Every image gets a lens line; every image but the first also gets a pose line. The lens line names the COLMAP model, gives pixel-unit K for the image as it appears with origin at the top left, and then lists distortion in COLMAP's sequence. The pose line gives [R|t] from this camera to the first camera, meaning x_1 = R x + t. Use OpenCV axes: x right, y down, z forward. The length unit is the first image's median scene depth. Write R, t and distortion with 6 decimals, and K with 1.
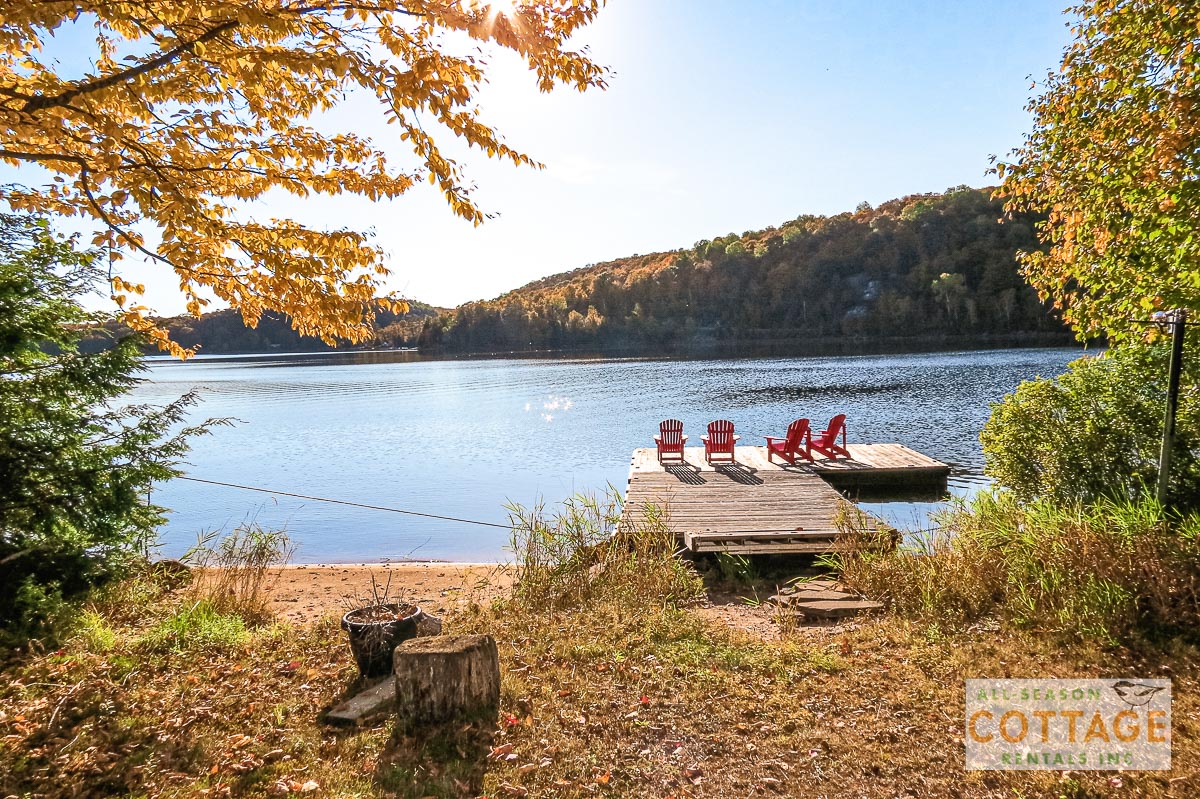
lens RADIAL K [[891.4, 0, 599.6], [0, 891.4, 414.2], [0, 0, 1]] dist [-0.010684, -0.004232]
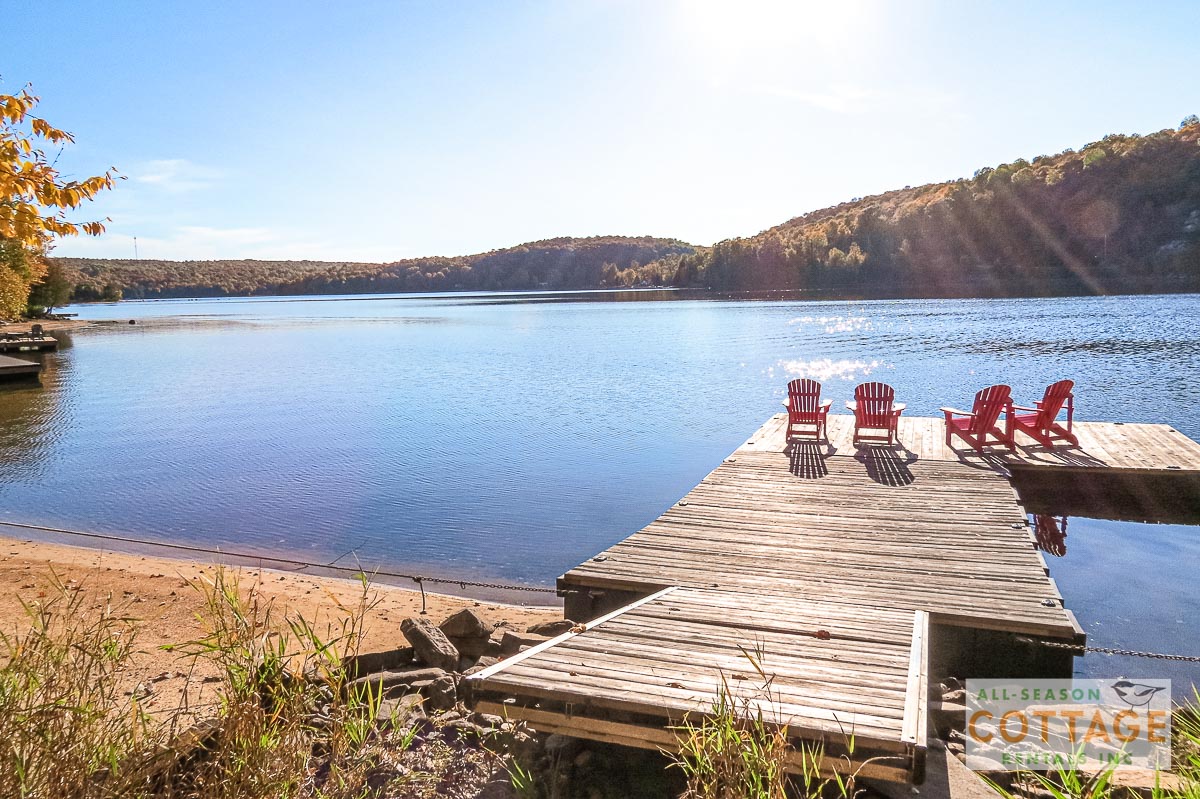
lens RADIAL K [[883.2, 0, 600.0], [0, 883.2, 399.5], [0, 0, 1]] dist [-0.011155, 0.000318]
pose [[0.956125, 0.041284, -0.290036, 0.121069], [-0.026112, 0.998090, 0.055990, -0.012287], [0.291794, -0.045960, 0.955376, 0.249148]]
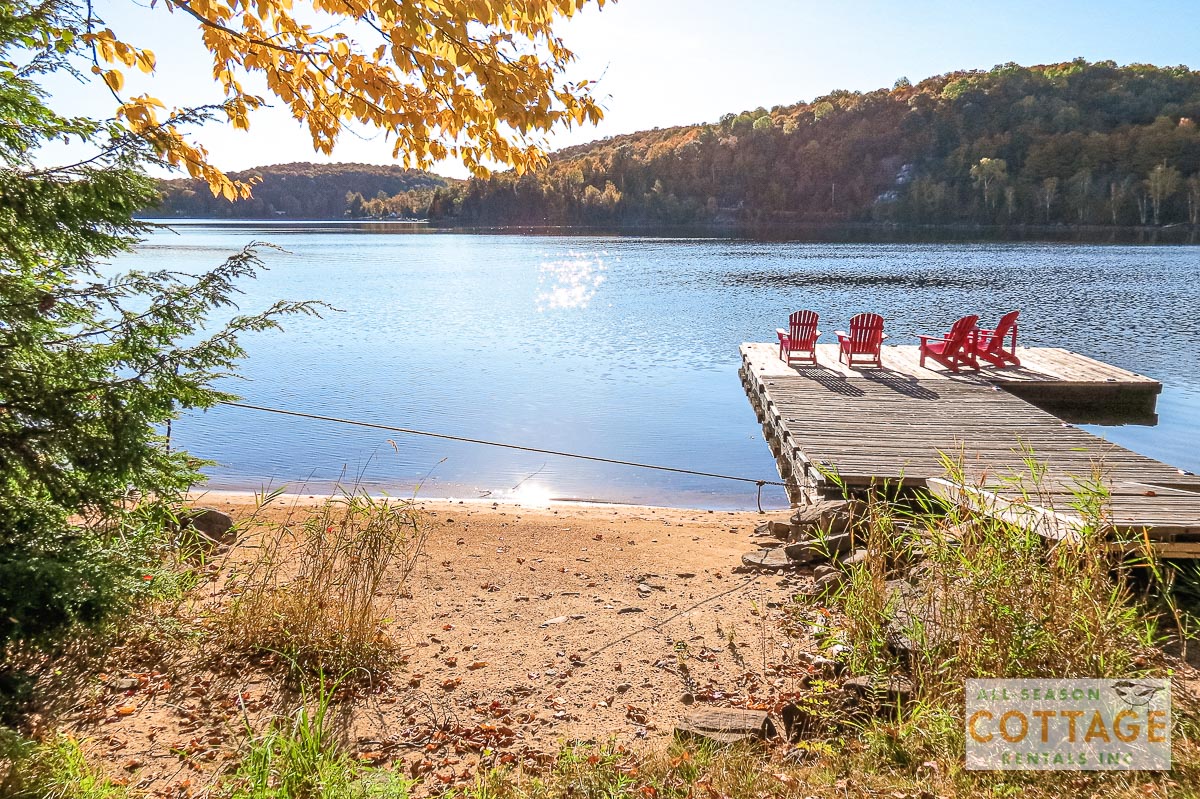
lens RADIAL K [[891.4, 0, 599.6], [0, 891.4, 414.2], [0, 0, 1]] dist [-0.010684, -0.004232]
pose [[0.999413, 0.034164, -0.002542, -0.092657], [-0.033520, 0.990511, 0.133286, -0.002131], [0.007072, -0.133122, 0.991074, 0.174923]]
